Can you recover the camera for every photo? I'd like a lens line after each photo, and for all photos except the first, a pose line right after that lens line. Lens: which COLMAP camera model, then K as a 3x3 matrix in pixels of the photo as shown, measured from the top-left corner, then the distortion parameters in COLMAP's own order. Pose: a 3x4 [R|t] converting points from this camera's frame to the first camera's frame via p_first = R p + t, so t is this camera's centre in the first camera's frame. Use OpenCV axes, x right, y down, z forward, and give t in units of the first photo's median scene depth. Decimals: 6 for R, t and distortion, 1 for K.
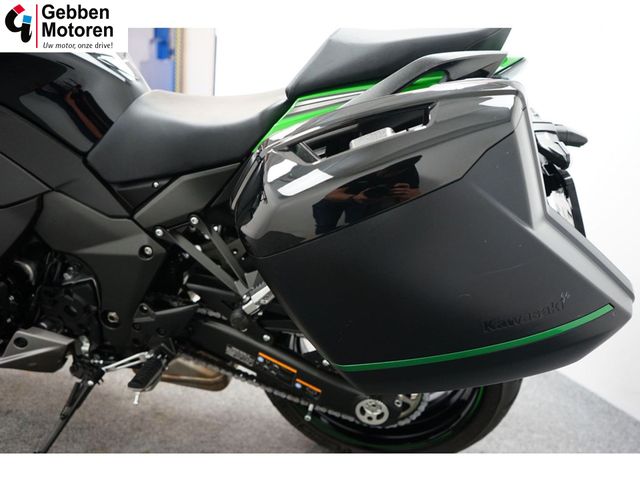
lens RADIAL K [[508.7, 0, 319.4], [0, 508.7, 239.4], [0, 0, 1]] dist [0.004084, -0.015037]
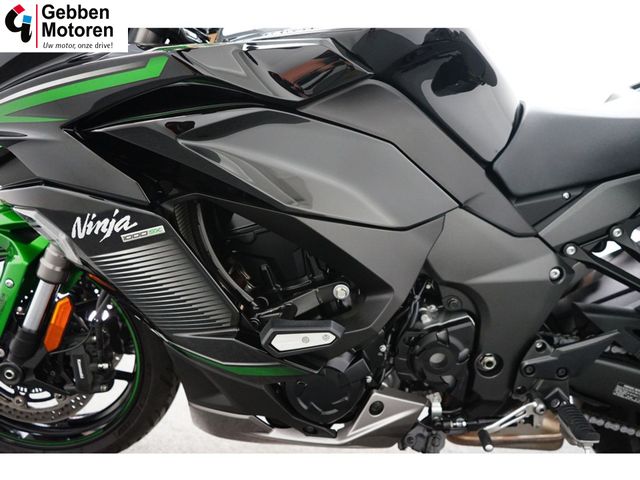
lens RADIAL K [[508.7, 0, 318.5], [0, 508.7, 240.6], [0, 0, 1]] dist [0.004084, -0.015037]
pose [[0.985178, -0.056164, 0.162079, -0.836823], [0.081903, 0.984232, -0.156781, 0.066582], [-0.150718, 0.167732, 0.974243, 0.212235]]
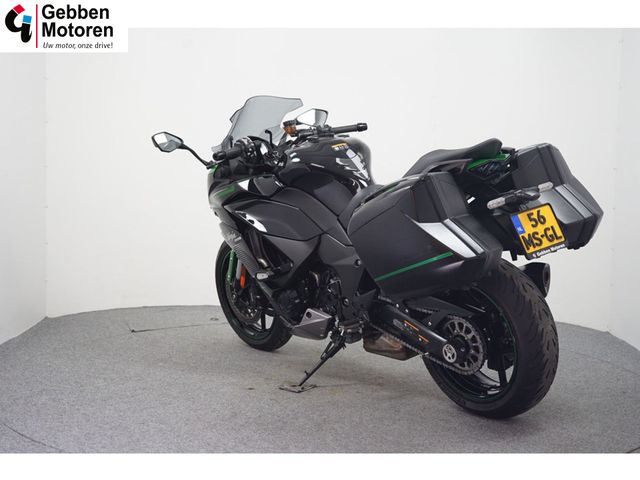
lens RADIAL K [[1037.3, 0, 319.5], [0, 1037.3, 241.4], [0, 0, 1]] dist [-0.042466, 0.000000]
pose [[0.756491, -0.017206, -0.653778, 2.115645], [-0.131917, 0.975093, -0.178304, 0.659999], [0.640562, 0.221130, 0.735379, -2.015416]]
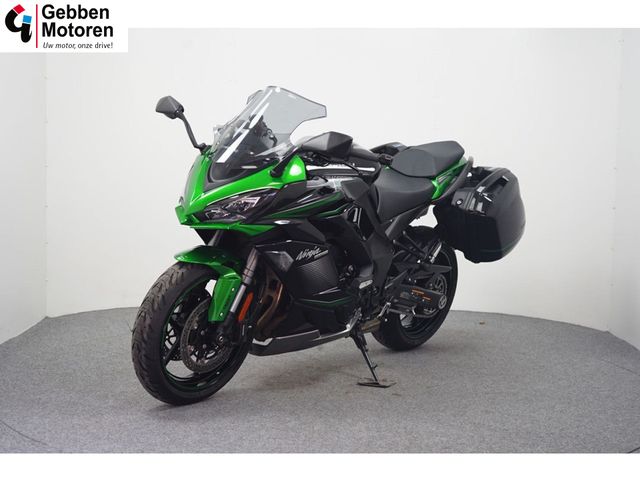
lens RADIAL K [[1037.3, 0, 319.4], [0, 1037.3, 237.3], [0, 0, 1]] dist [-0.042466, 0.000000]
pose [[0.469106, -0.164611, 0.867665, -4.218523], [0.253083, 0.966327, 0.046498, -0.310143], [-0.846102, 0.197778, 0.494970, -0.930327]]
